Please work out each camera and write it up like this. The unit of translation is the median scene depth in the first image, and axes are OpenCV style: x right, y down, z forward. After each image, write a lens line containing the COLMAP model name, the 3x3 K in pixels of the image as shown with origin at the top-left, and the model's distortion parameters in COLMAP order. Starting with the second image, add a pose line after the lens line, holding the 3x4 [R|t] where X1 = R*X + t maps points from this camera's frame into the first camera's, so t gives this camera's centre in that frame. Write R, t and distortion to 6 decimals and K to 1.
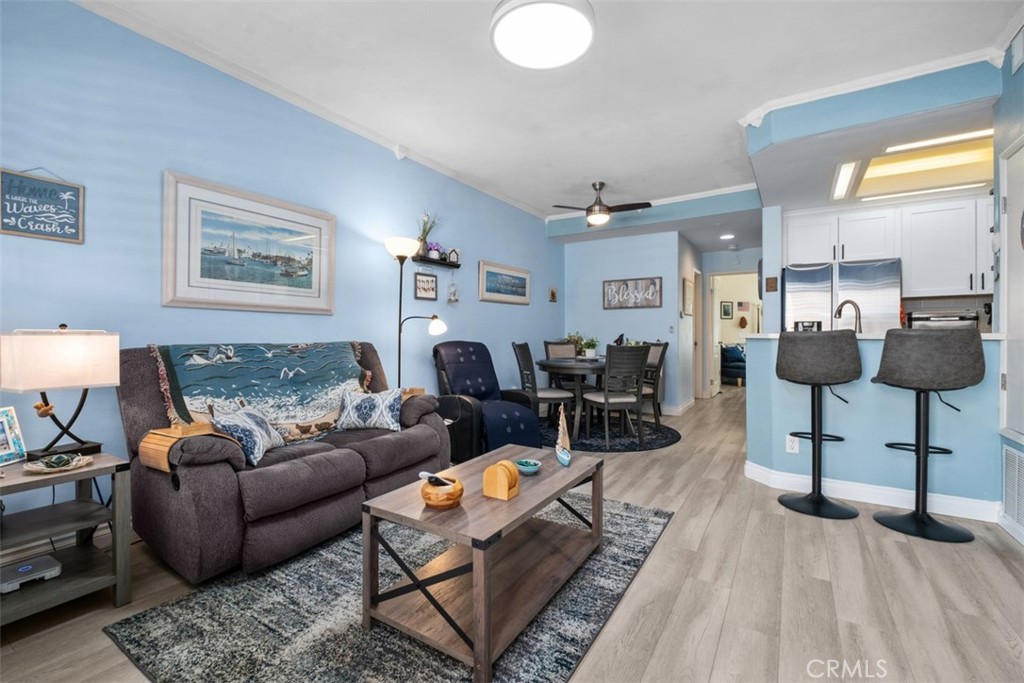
lens RADIAL K [[436.3, 0, 517.4], [0, 436.3, 336.9], [0, 0, 1]] dist [0.000602, -0.004451]
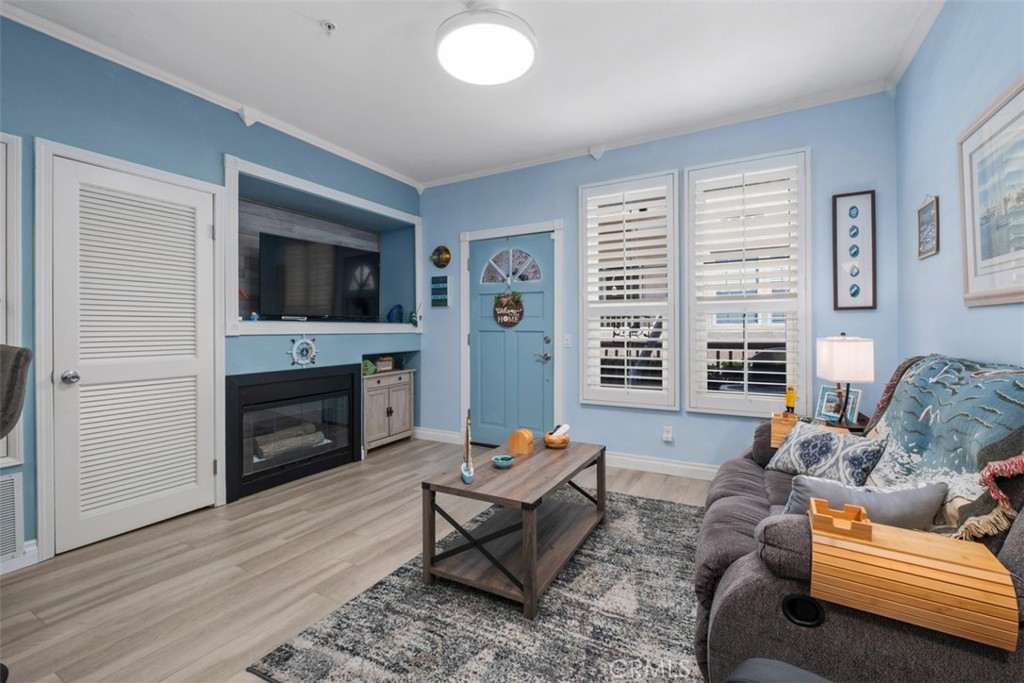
lens RADIAL K [[436.3, 0, 510.8], [0, 436.3, 329.4], [0, 0, 1]] dist [0.000602, -0.004451]
pose [[-0.998720, 0.006922, -0.050106, 0.047191], [0.006867, 0.999976, 0.001280, -0.035706], [0.050114, 0.000934, -0.998743, 1.689358]]
